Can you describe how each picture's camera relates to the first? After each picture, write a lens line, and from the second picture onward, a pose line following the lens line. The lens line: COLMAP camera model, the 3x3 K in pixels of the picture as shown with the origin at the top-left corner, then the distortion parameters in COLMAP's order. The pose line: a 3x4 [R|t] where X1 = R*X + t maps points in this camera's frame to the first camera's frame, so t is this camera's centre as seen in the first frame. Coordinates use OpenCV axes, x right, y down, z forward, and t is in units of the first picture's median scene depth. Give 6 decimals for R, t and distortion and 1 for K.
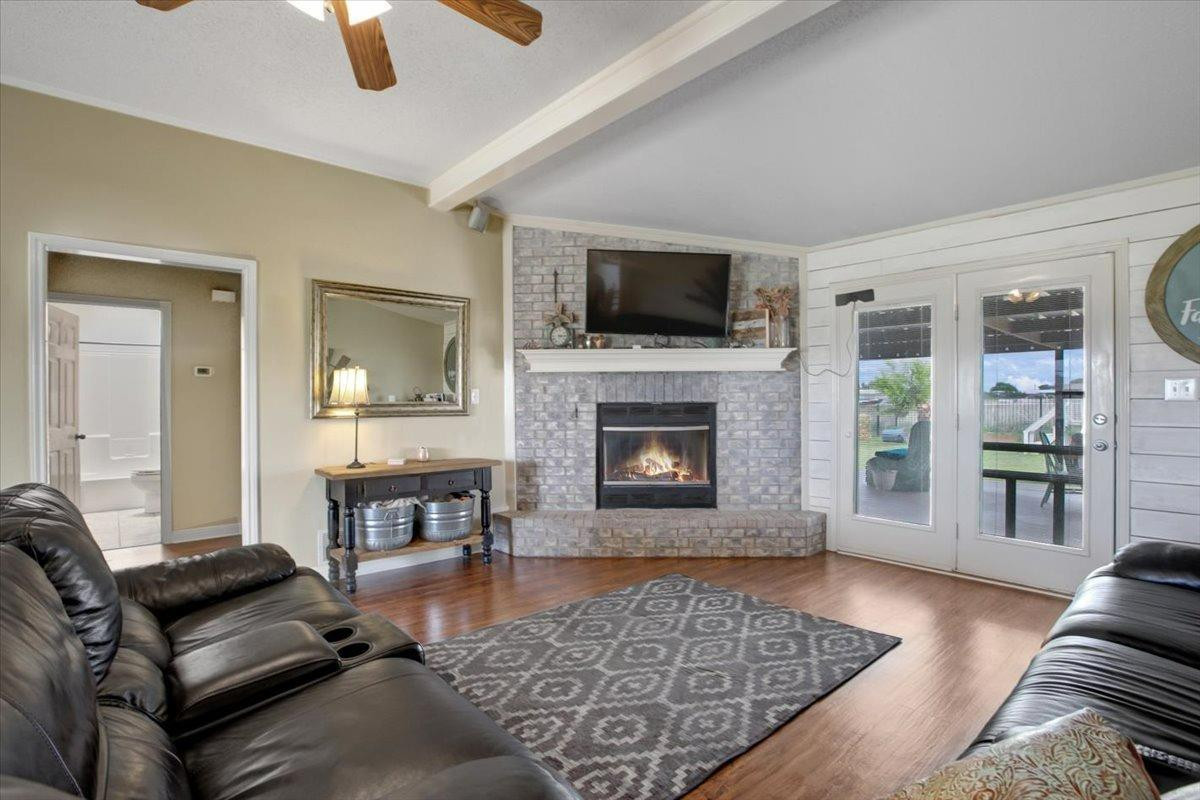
lens RADIAL K [[568.7, 0, 608.7], [0, 568.7, 398.7], [0, 0, 1]] dist [-0.040360, 0.003729]
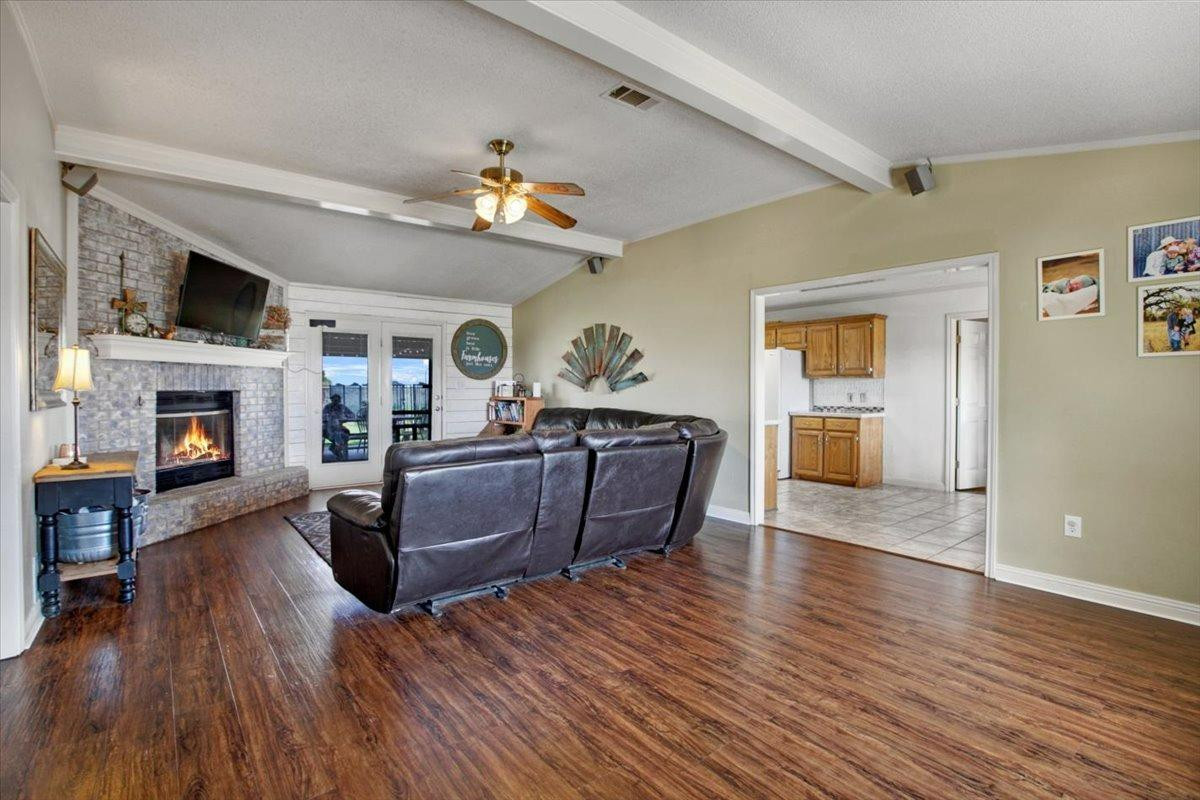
lens RADIAL K [[568.7, 0, 607.7], [0, 568.7, 412.1], [0, 0, 1]] dist [-0.040360, 0.003729]
pose [[0.024976, -0.037227, 0.998995, -1.055871], [-0.000813, 0.999305, 0.037259, 0.007490], [-0.999688, -0.001742, 0.024928, 0.162455]]
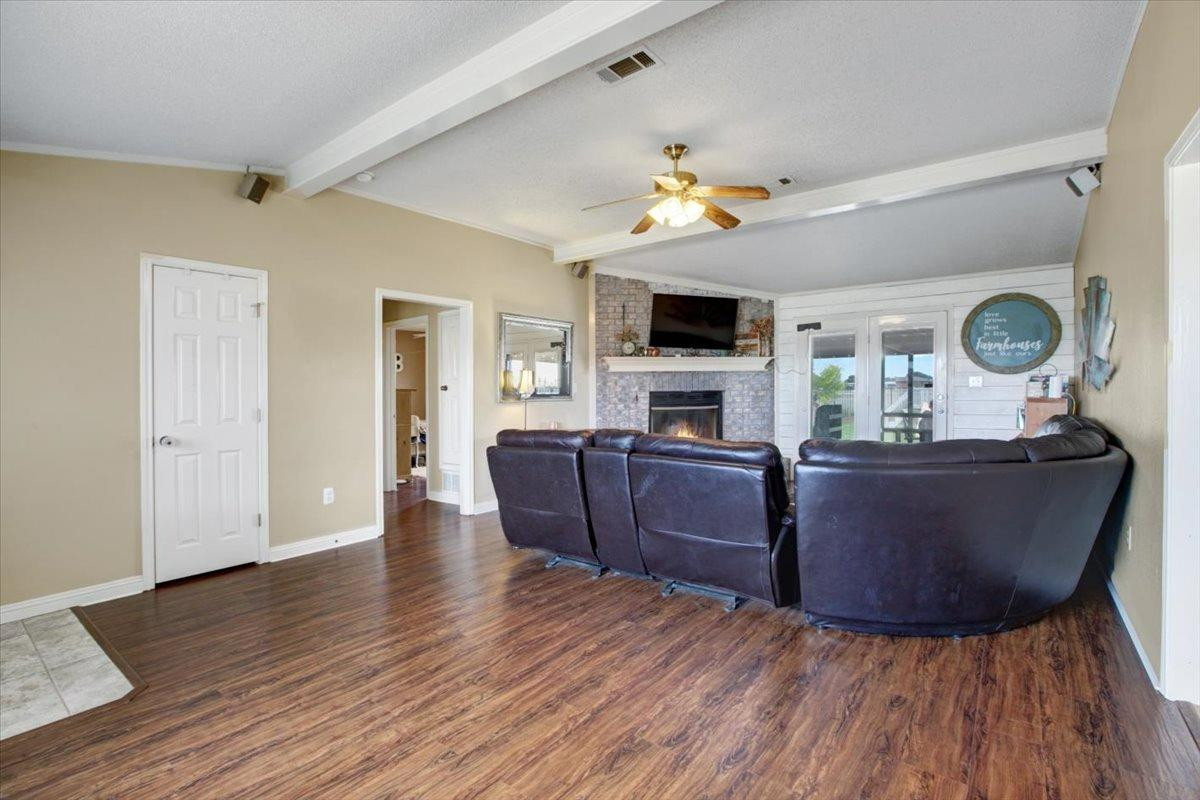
lens RADIAL K [[568.7, 0, 598.1], [0, 568.7, 409.6], [0, 0, 1]] dist [-0.040360, 0.003729]
pose [[0.982157, -0.013129, 0.187602, -0.467189], [0.007288, 0.999468, 0.031790, 0.006741], [-0.187919, -0.029855, 0.981731, -0.503502]]
